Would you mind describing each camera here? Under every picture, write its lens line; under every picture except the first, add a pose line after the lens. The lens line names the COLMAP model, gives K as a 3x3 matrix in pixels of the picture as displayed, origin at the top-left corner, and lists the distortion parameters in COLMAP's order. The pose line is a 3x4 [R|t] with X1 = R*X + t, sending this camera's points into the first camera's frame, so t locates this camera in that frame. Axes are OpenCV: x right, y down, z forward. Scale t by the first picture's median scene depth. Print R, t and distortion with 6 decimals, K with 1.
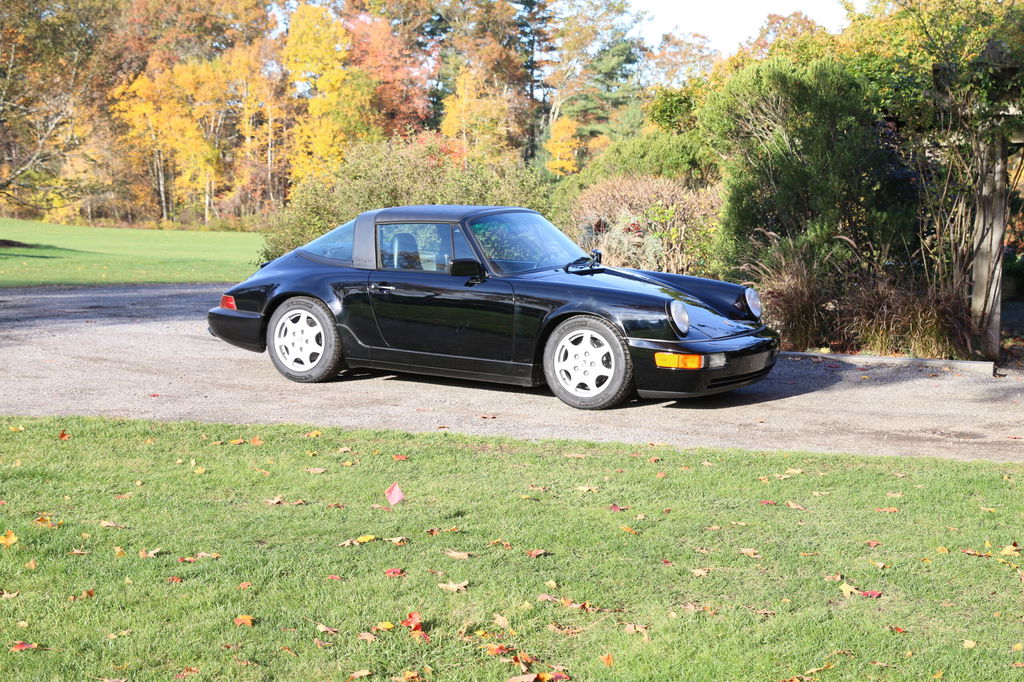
lens RADIAL K [[1767.3, 0, 516.1], [0, 1767.3, 342.1], [0, 0, 1]] dist [0.035125, 0.000000]
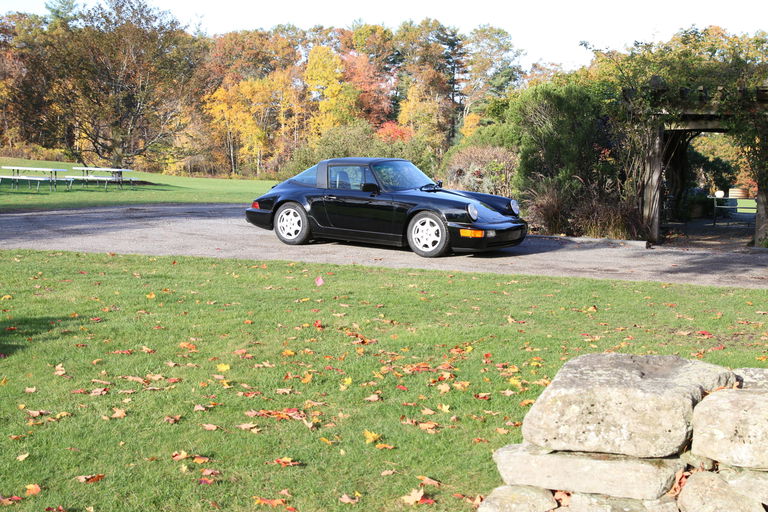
lens RADIAL K [[1093.1, 0, 385.0], [0, 1093.1, 259.2], [0, 0, 1]] dist [-0.034786, 0.000000]
pose [[0.998224, 0.012434, -0.058259, 0.055523], [-0.012042, 0.999902, 0.007078, 0.027504], [0.058341, -0.006363, 0.998276, -0.222835]]
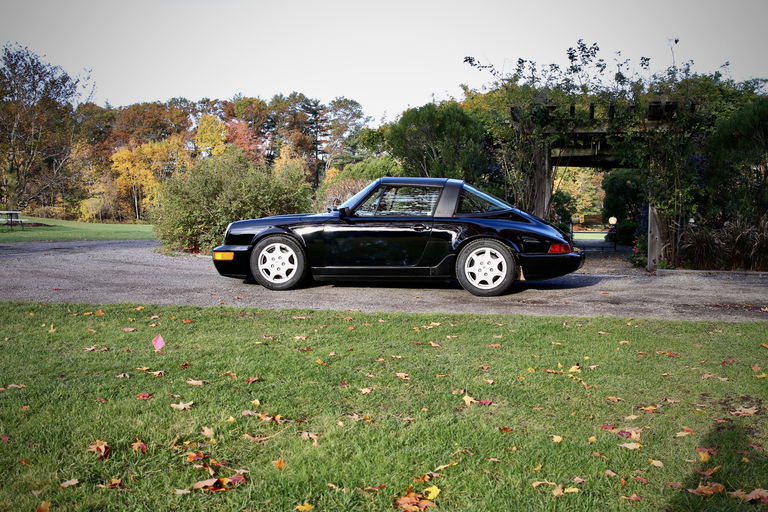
lens RADIAL K [[838.8, 0, 382.9], [0, 838.8, 256.3], [0, 0, 1]] dist [-0.083736, 0.000000]
pose [[0.996531, -0.015259, 0.081817, 0.034808], [0.017390, 0.999526, -0.025396, 0.021531], [-0.081391, 0.026731, 0.996324, 0.177324]]
